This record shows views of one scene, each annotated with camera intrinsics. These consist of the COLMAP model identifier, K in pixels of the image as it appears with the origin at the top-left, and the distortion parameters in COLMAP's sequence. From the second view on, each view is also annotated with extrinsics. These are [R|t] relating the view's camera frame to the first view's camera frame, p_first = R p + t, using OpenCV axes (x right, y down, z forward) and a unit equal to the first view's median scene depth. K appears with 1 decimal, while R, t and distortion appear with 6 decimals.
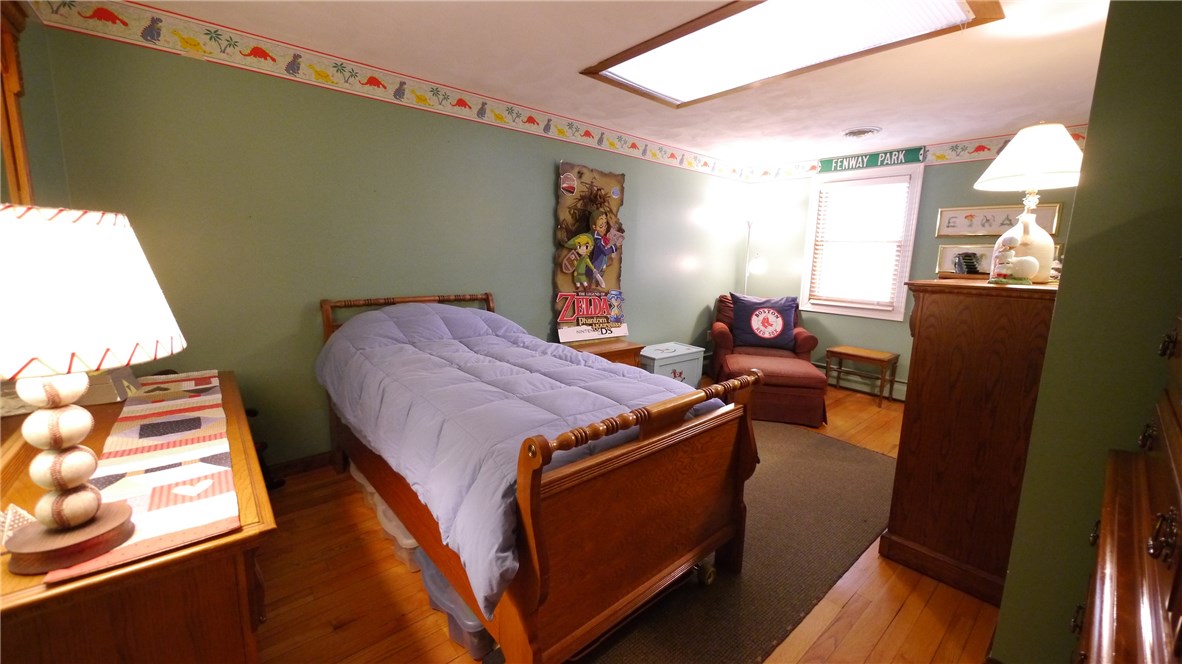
lens RADIAL K [[450.2, 0, 588.0], [0, 450.2, 329.6], [0, 0, 1]] dist [-0.008313, 0.000228]
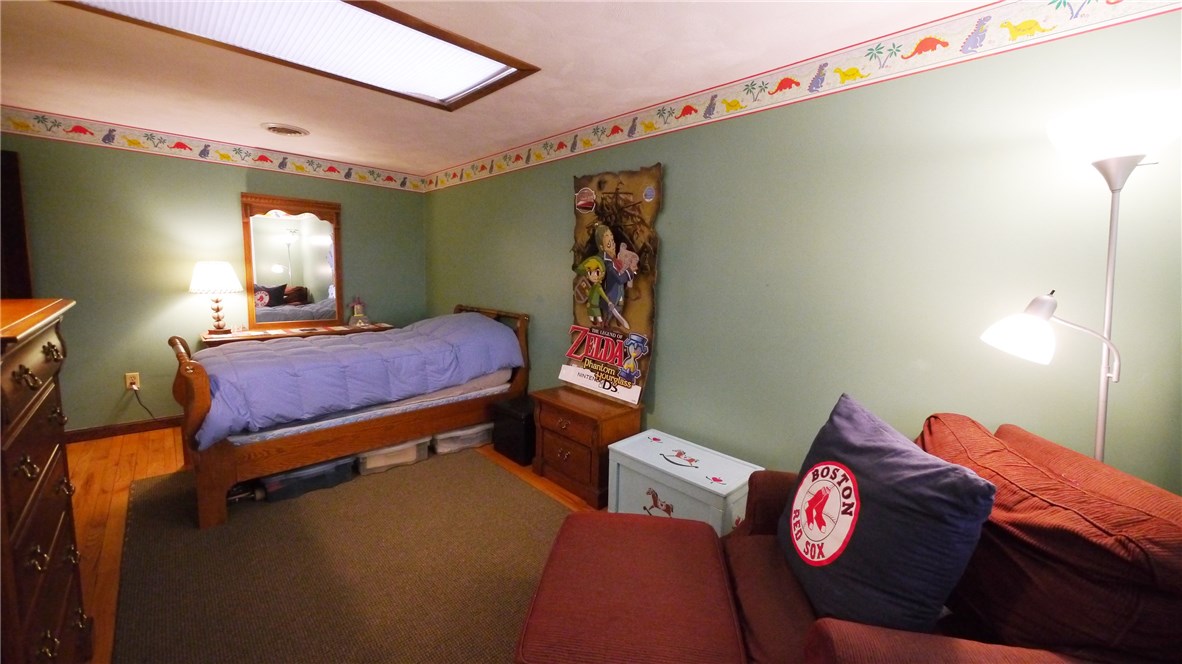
lens RADIAL K [[450.2, 0, 588.6], [0, 450.2, 328.0], [0, 0, 1]] dist [-0.008313, 0.000228]
pose [[0.060751, 0.104505, -0.992667, 0.778669], [-0.188873, 0.977741, 0.091374, -0.154505], [0.980121, 0.181936, 0.079137, 0.919208]]
